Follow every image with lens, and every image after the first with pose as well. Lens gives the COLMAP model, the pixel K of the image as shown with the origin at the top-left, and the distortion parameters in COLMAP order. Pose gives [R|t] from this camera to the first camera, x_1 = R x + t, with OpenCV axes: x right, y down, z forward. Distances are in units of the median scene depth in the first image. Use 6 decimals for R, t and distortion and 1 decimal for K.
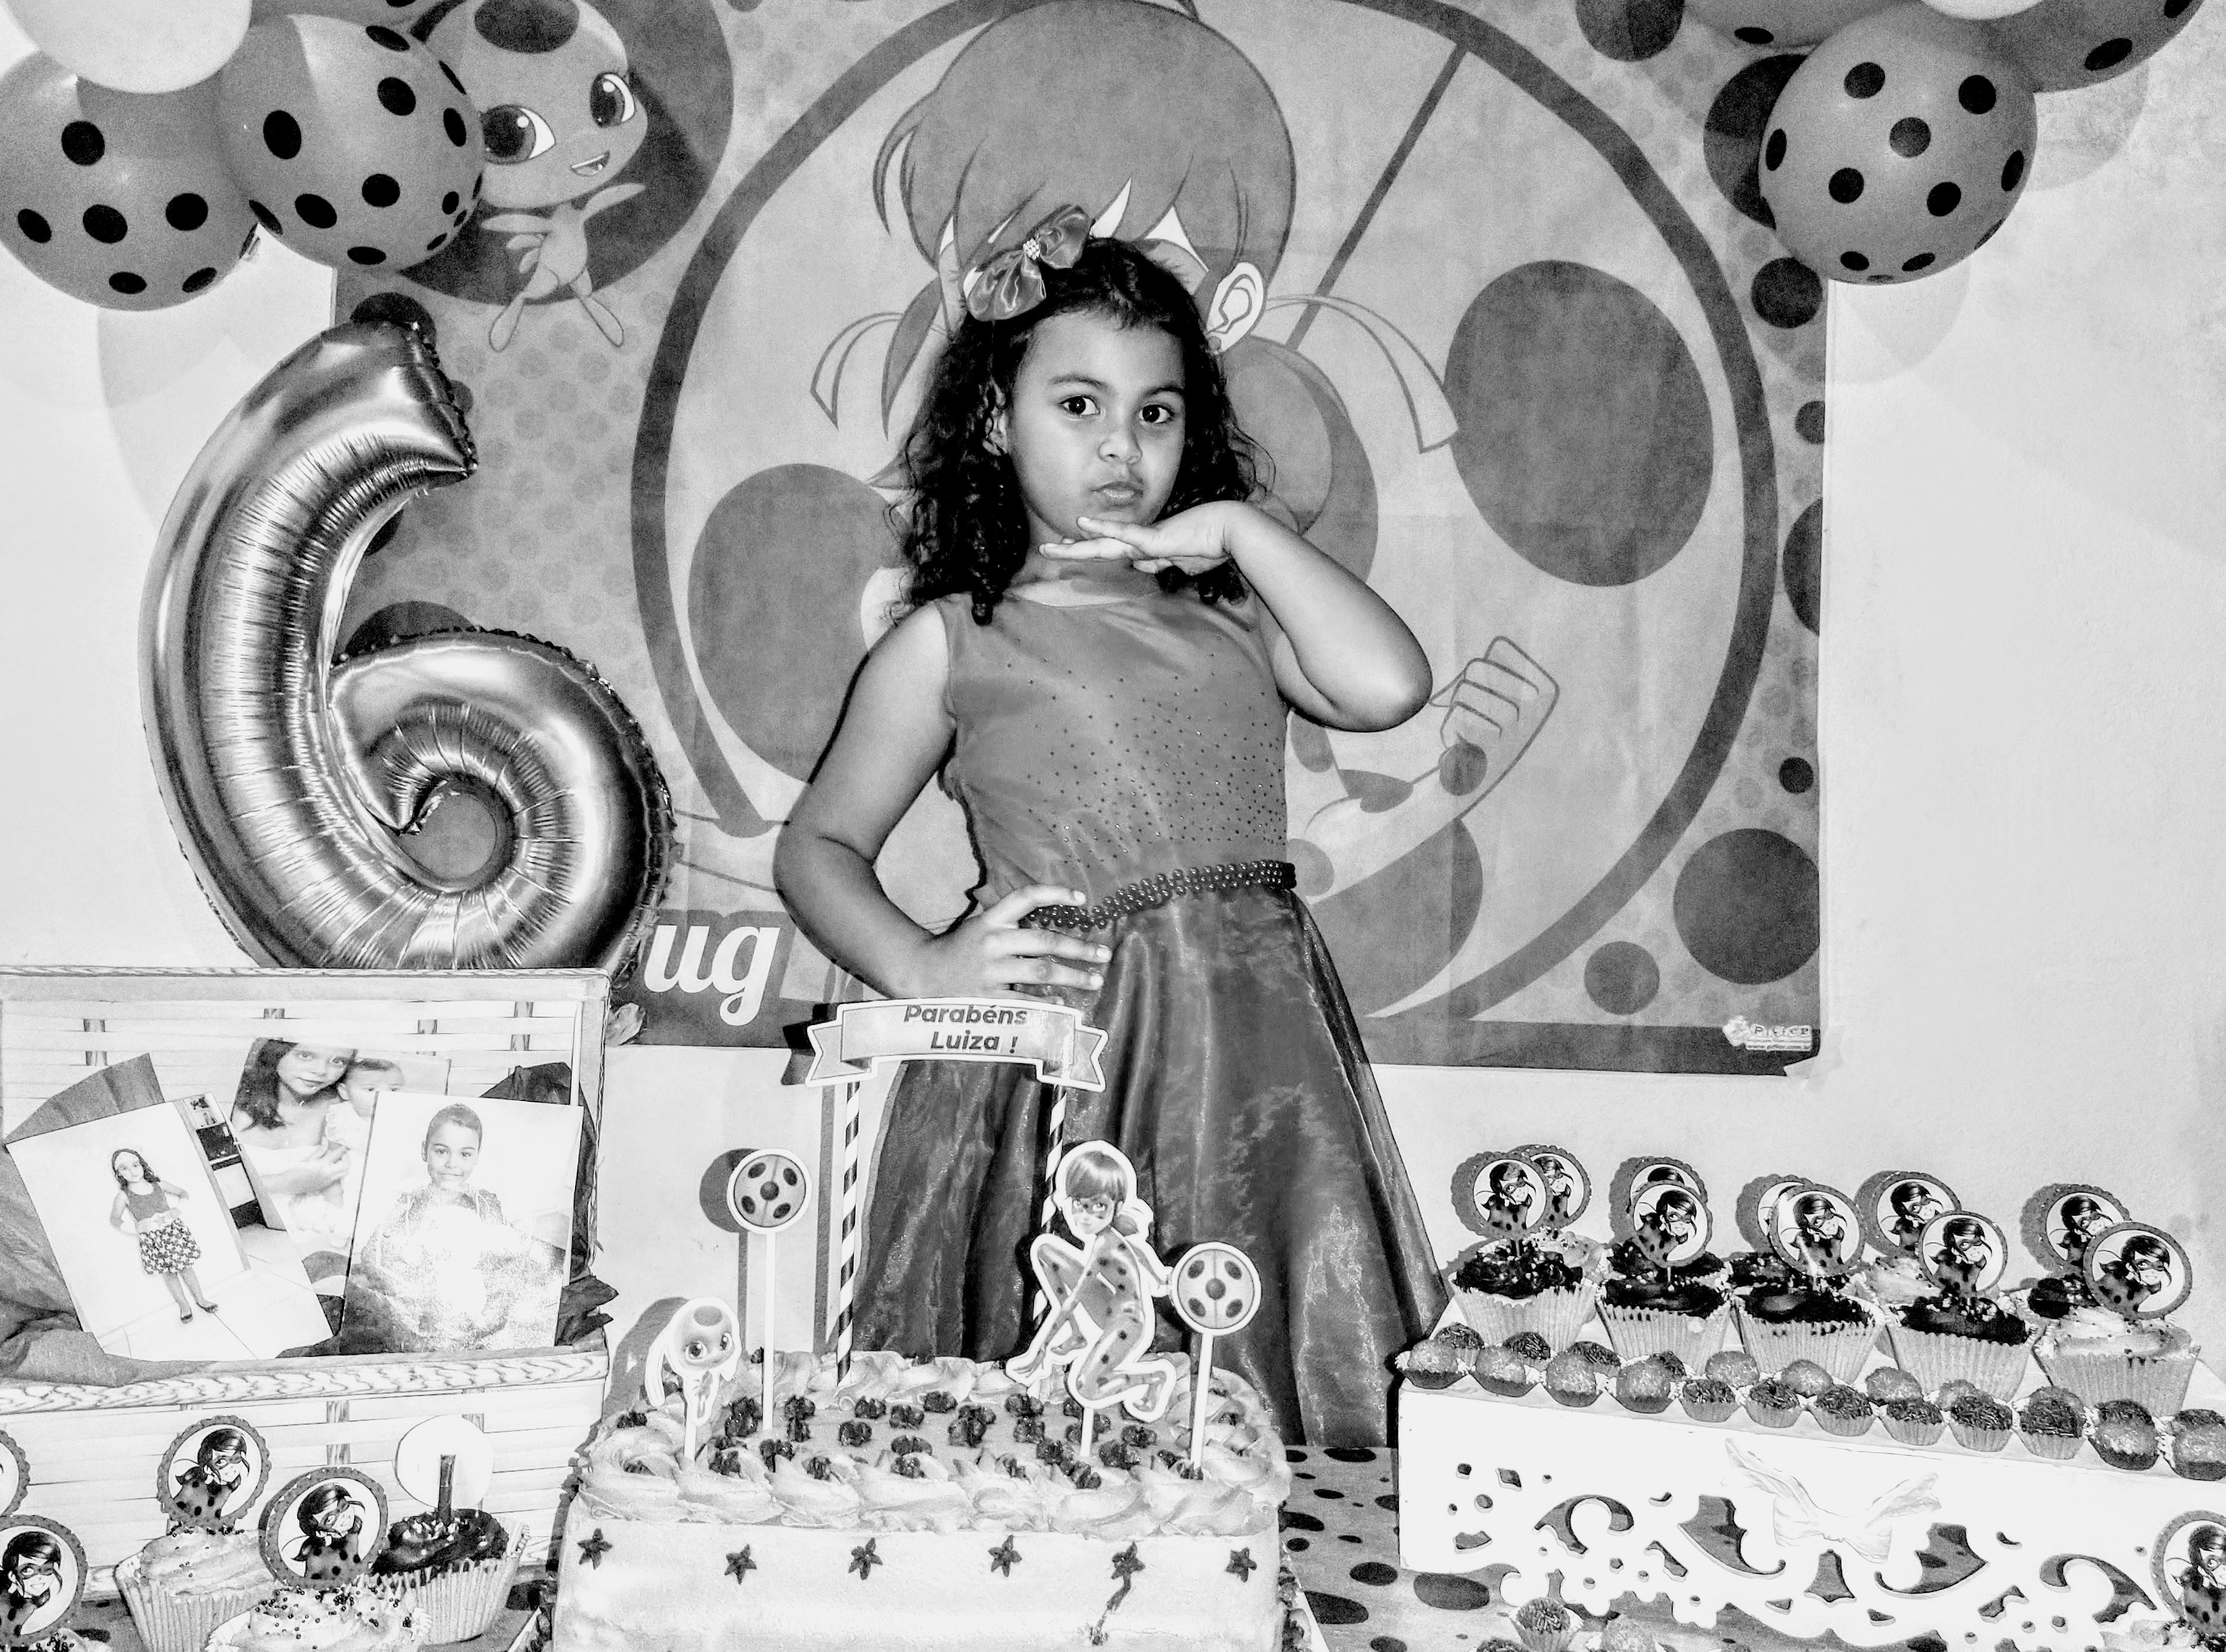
lens RADIAL K [[1612.3, 0, 1107.0], [0, 1612.3, 797.3], [0, 0, 1]] dist [0.097493, -0.129626]
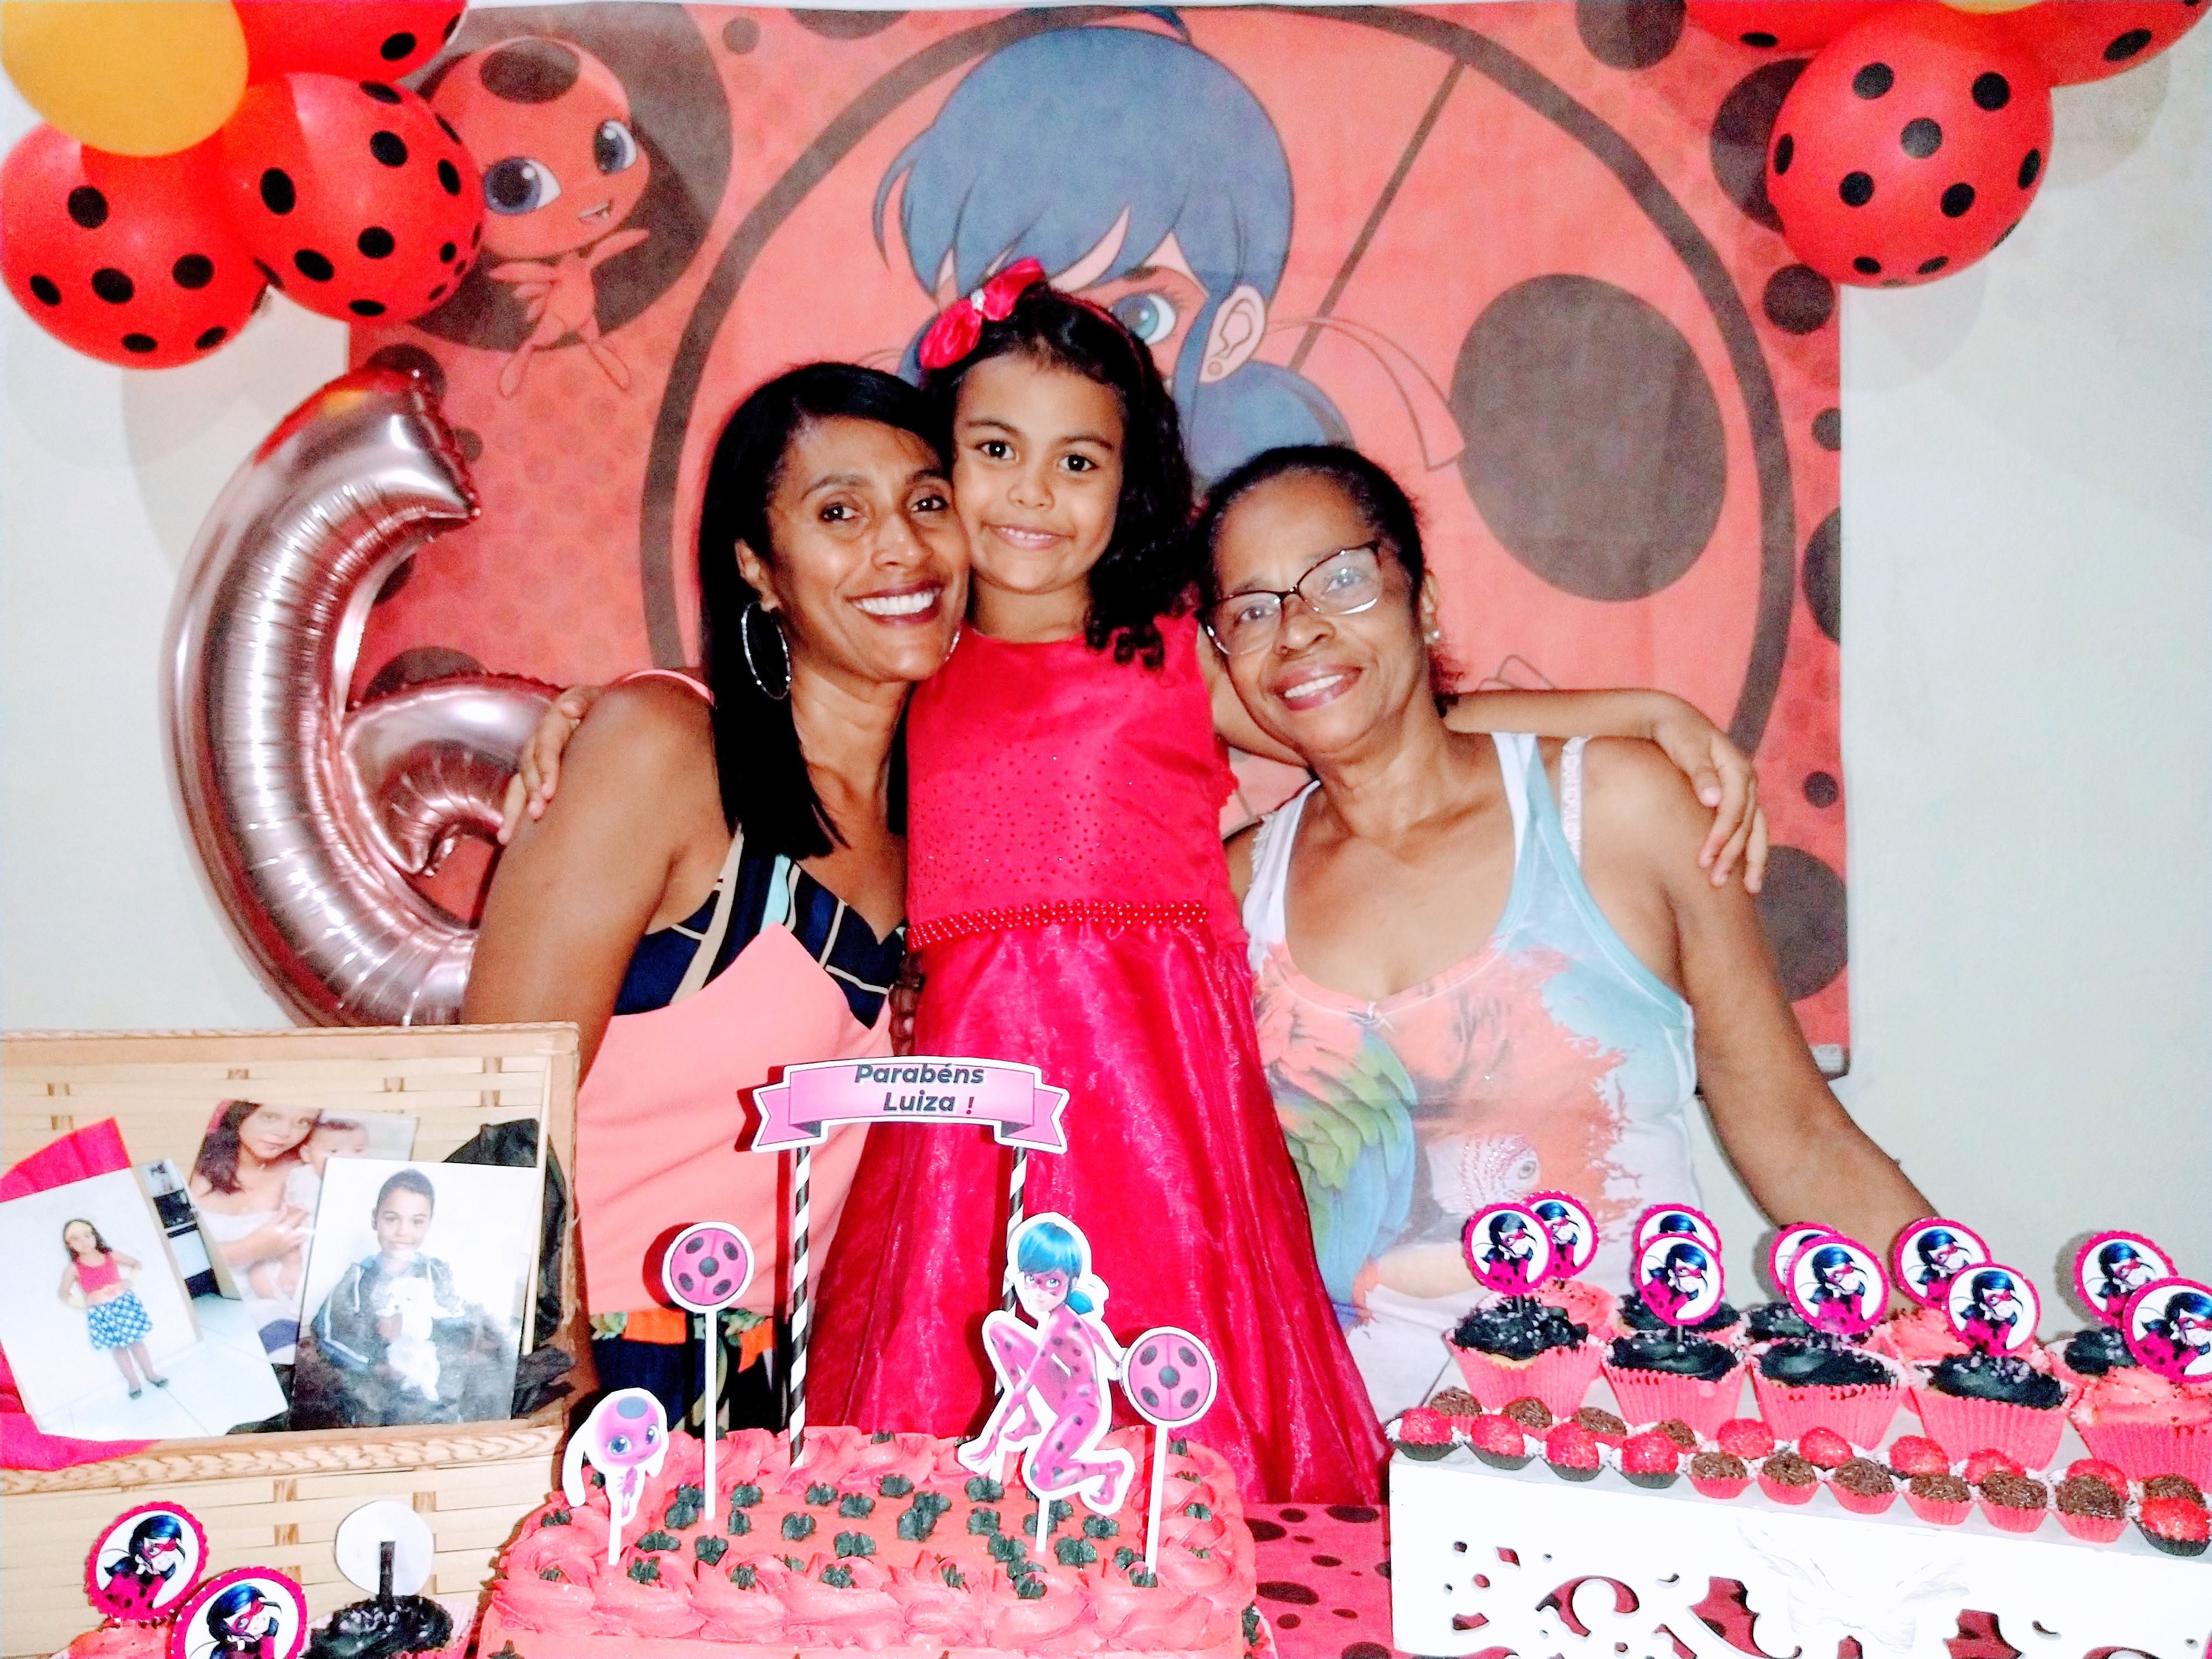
lens RADIAL K [[1535.4, 0, 1110.0], [0, 1535.4, 802.9], [0, 0, 1]] dist [0.081486, -0.103463]
pose [[0.998969, -0.020294, -0.040618, 0.056750], [0.020134, 0.999788, -0.004338, -0.016632], [0.040698, 0.003516, 0.999165, 0.085372]]
